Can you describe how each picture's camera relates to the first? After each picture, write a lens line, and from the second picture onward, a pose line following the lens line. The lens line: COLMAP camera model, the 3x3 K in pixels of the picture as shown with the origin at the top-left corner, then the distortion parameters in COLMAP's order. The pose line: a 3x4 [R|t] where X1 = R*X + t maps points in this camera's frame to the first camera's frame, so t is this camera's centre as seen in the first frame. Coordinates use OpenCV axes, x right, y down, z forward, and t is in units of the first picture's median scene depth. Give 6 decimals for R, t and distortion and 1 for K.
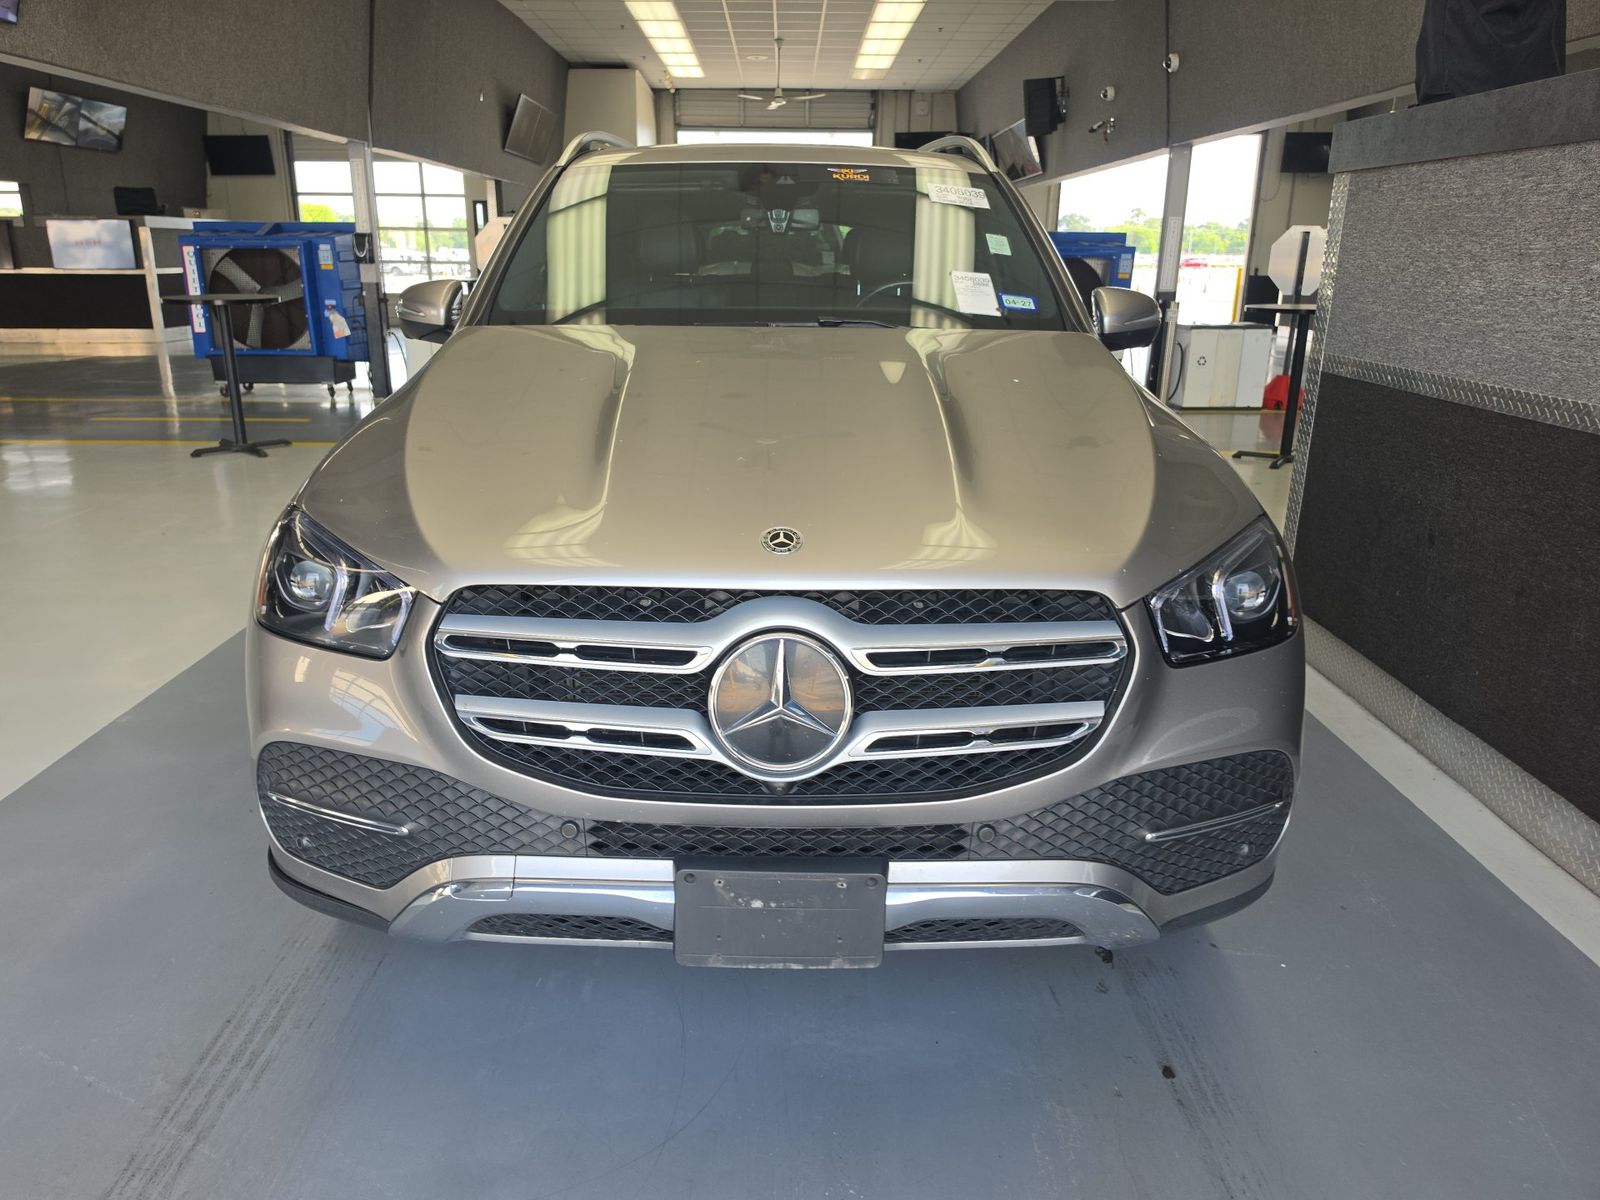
lens RADIAL K [[1125.7, 0, 760.8], [0, 1125.7, 598.5], [0, 0, 1]] dist [0.020718, -0.031886]
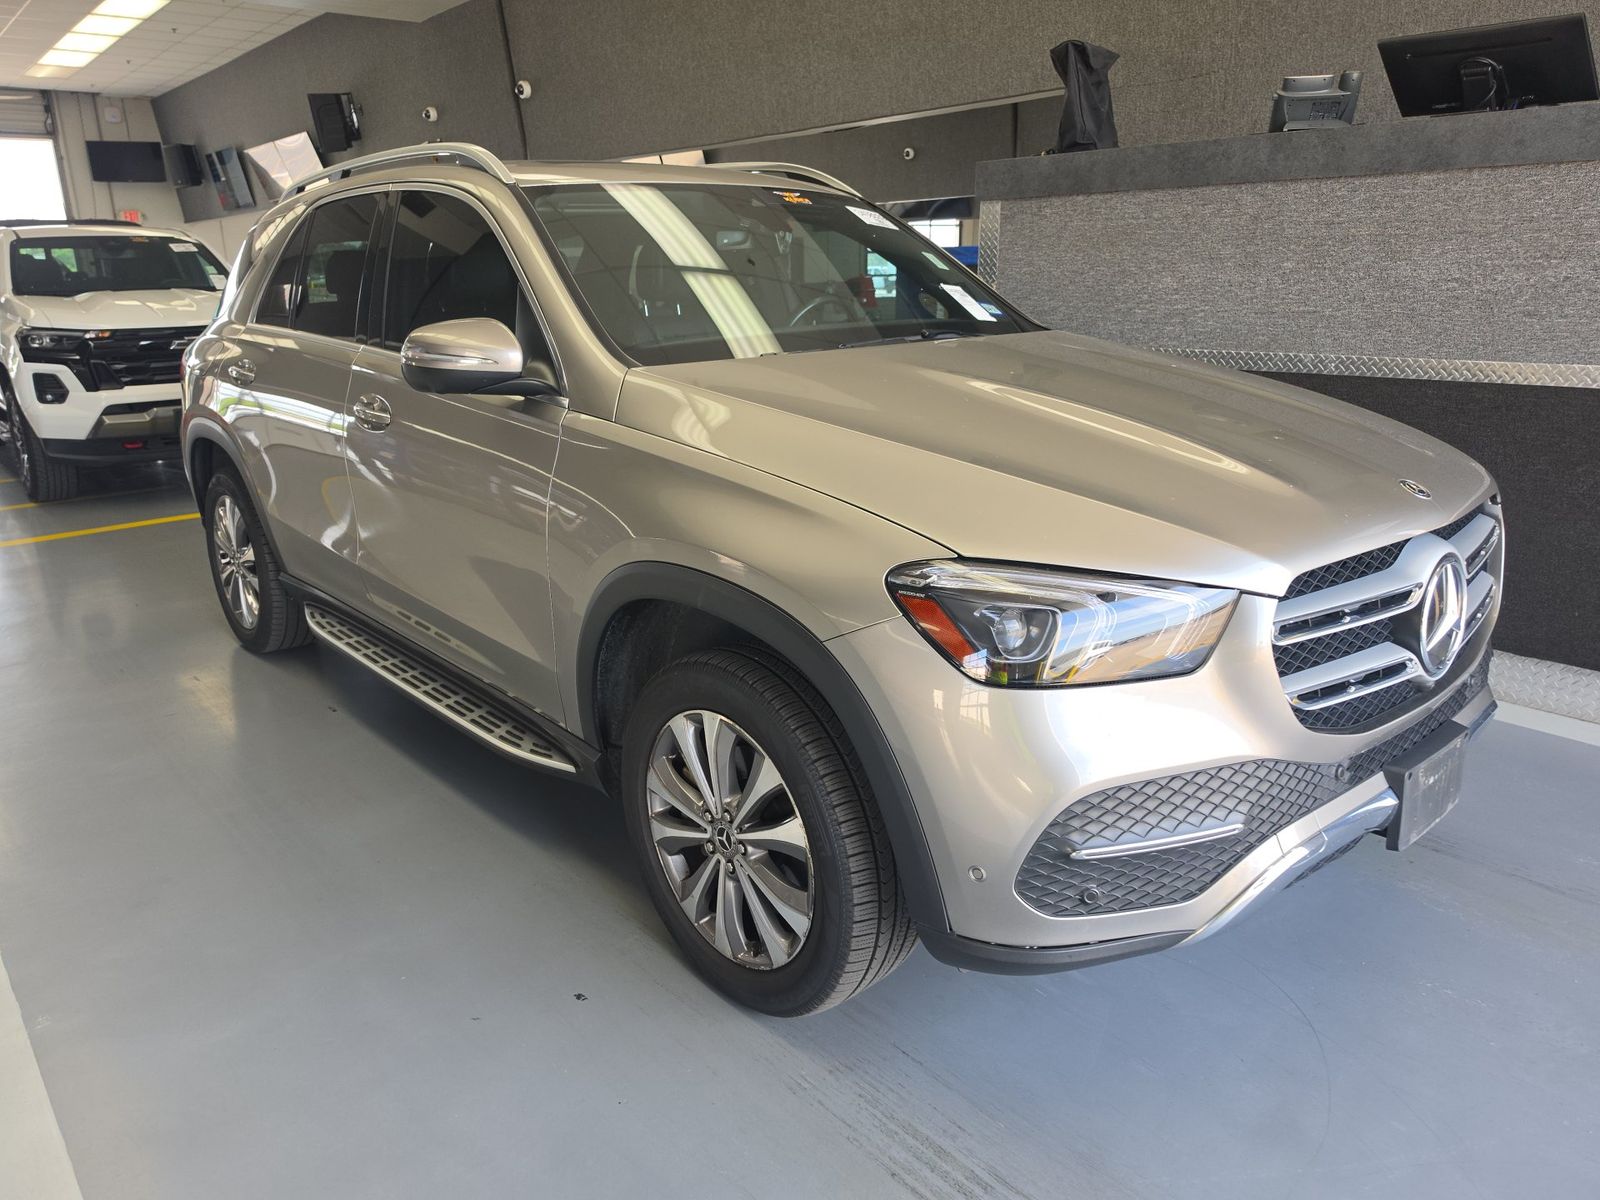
lens RADIAL K [[1125.7, 0, 760.8], [0, 1125.7, 598.5], [0, 0, 1]] dist [0.020718, -0.031886]
pose [[0.751642, -0.208066, 0.625894, -0.192075], [0.217193, 0.974094, 0.062989, -0.024652], [-0.622785, 0.088595, 0.777361, 0.069137]]
